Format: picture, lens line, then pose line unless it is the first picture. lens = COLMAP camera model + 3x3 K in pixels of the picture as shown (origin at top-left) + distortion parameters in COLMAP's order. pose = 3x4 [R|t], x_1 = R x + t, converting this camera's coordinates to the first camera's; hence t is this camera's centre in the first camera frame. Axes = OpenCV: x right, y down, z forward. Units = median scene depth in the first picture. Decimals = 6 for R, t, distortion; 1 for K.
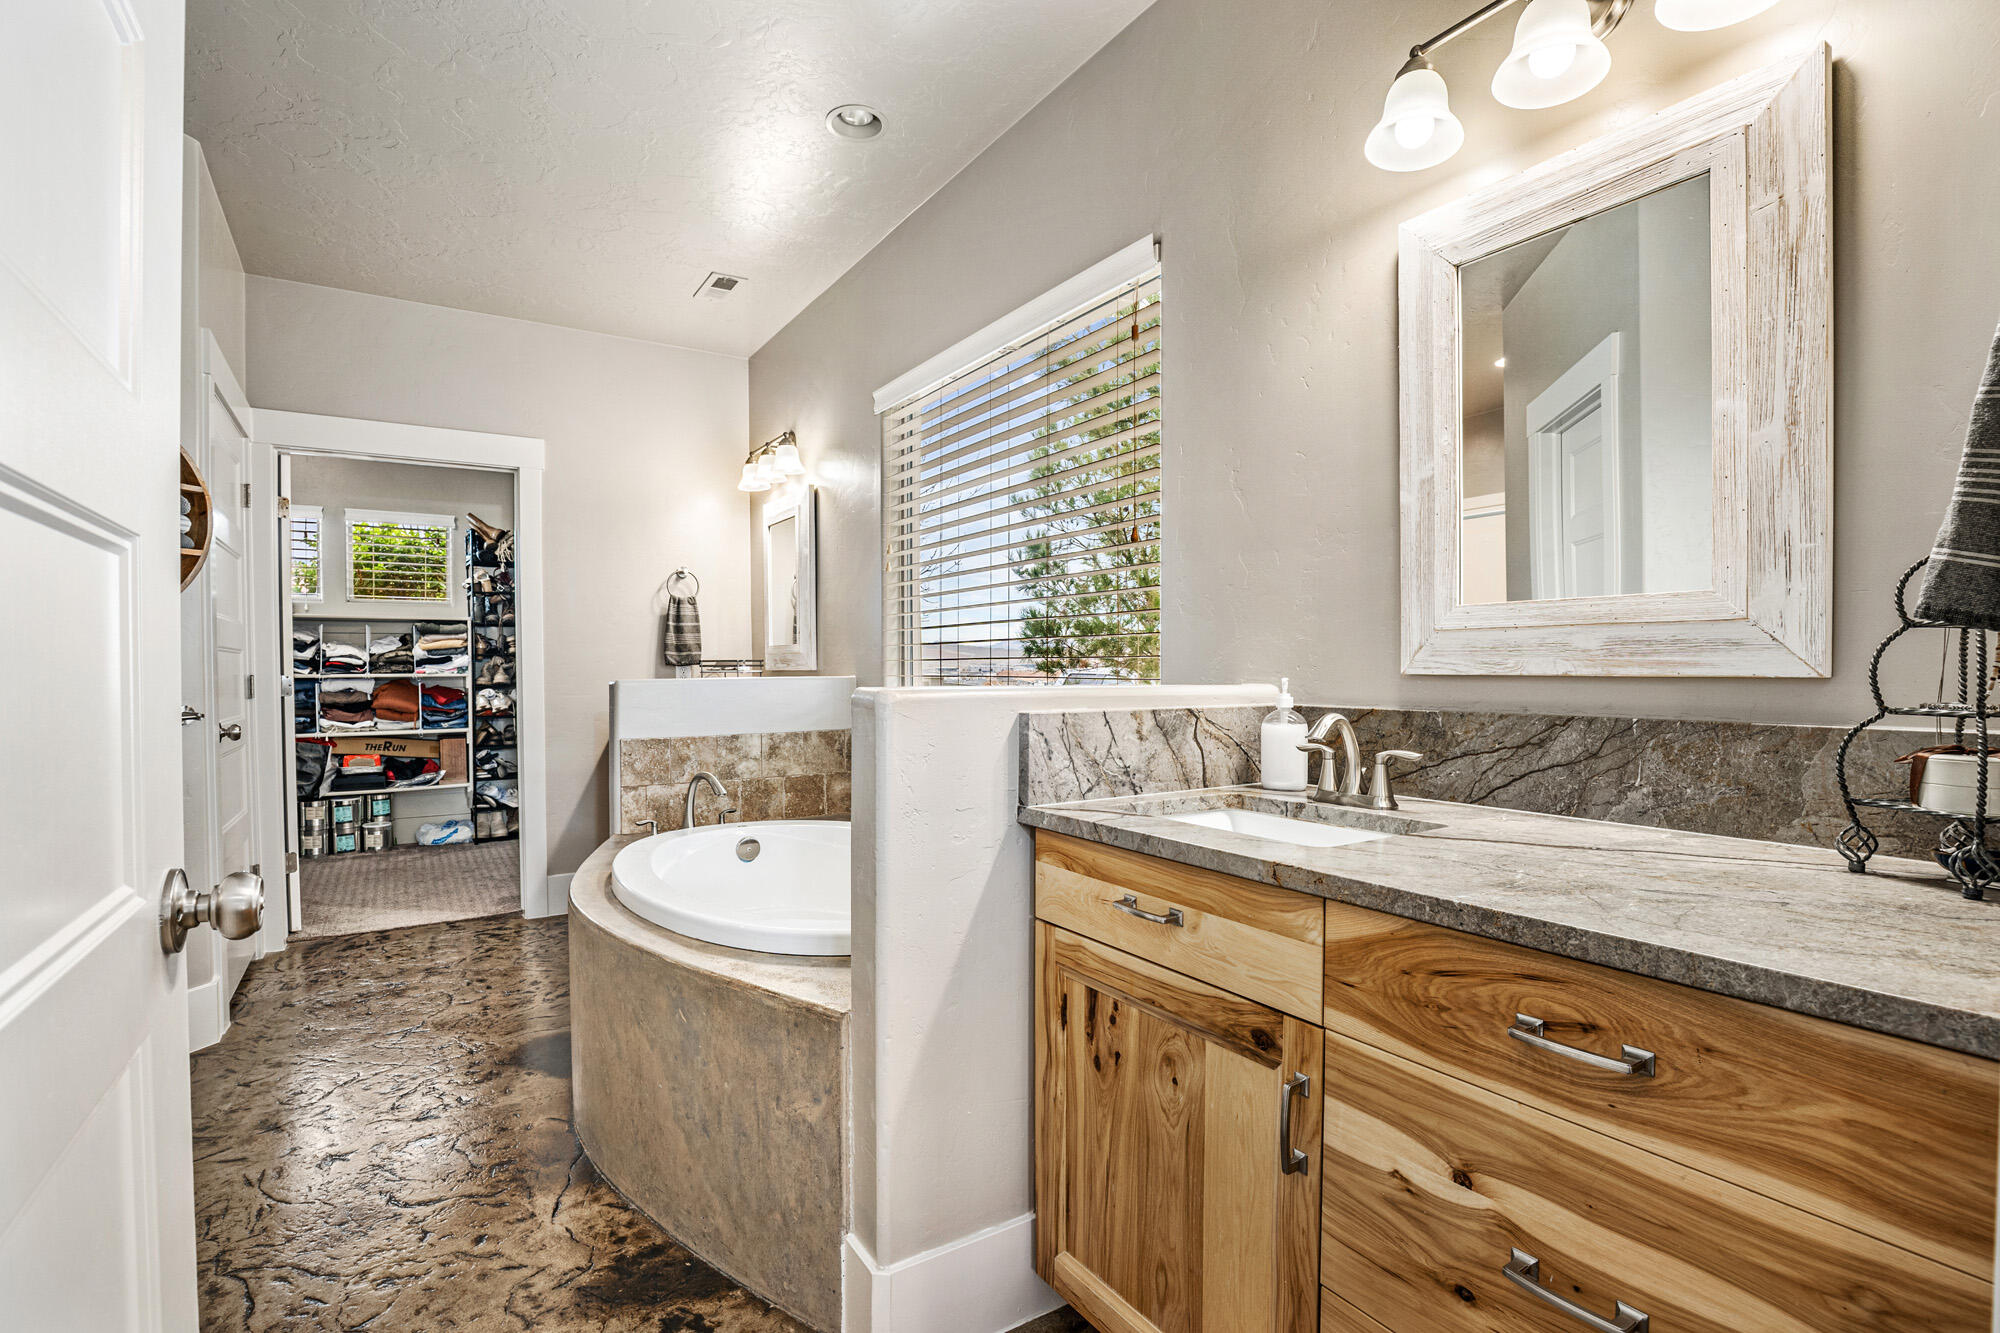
lens RADIAL K [[927.0, 0, 994.1], [0, 927.0, 689.8], [0, 0, 1]] dist [-0.028137, 0.001539]
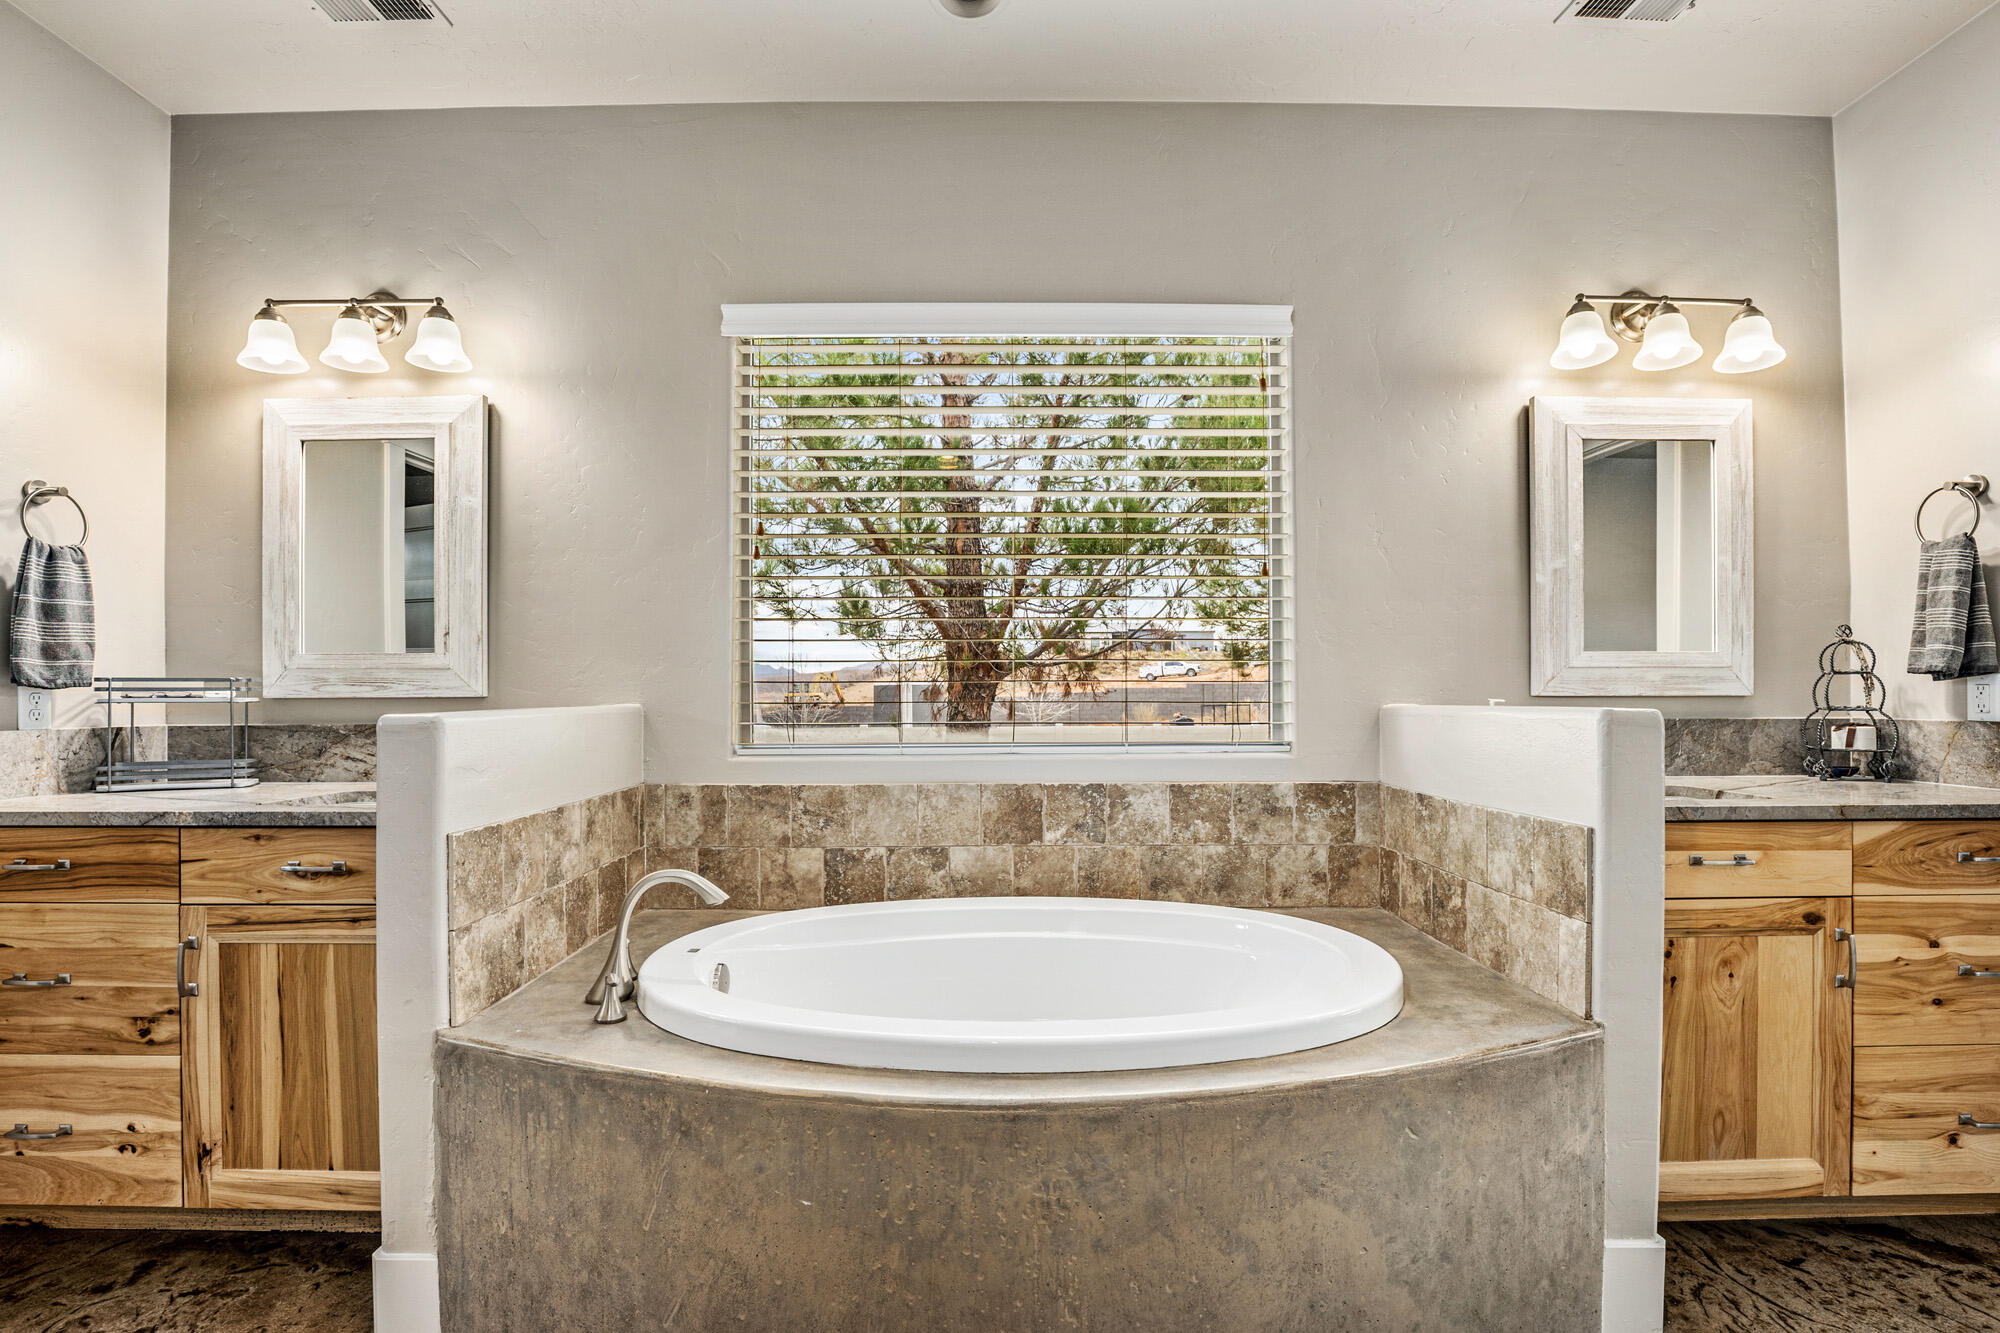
lens RADIAL K [[927.0, 0, 994.1], [0, 927.0, 689.8], [0, 0, 1]] dist [-0.028137, 0.001539]
pose [[0.539564, 0.004283, 0.841934, -1.634726], [0.021203, 0.999601, -0.018674, -0.022219], [-0.841678, 0.027927, 0.539258, 1.194590]]
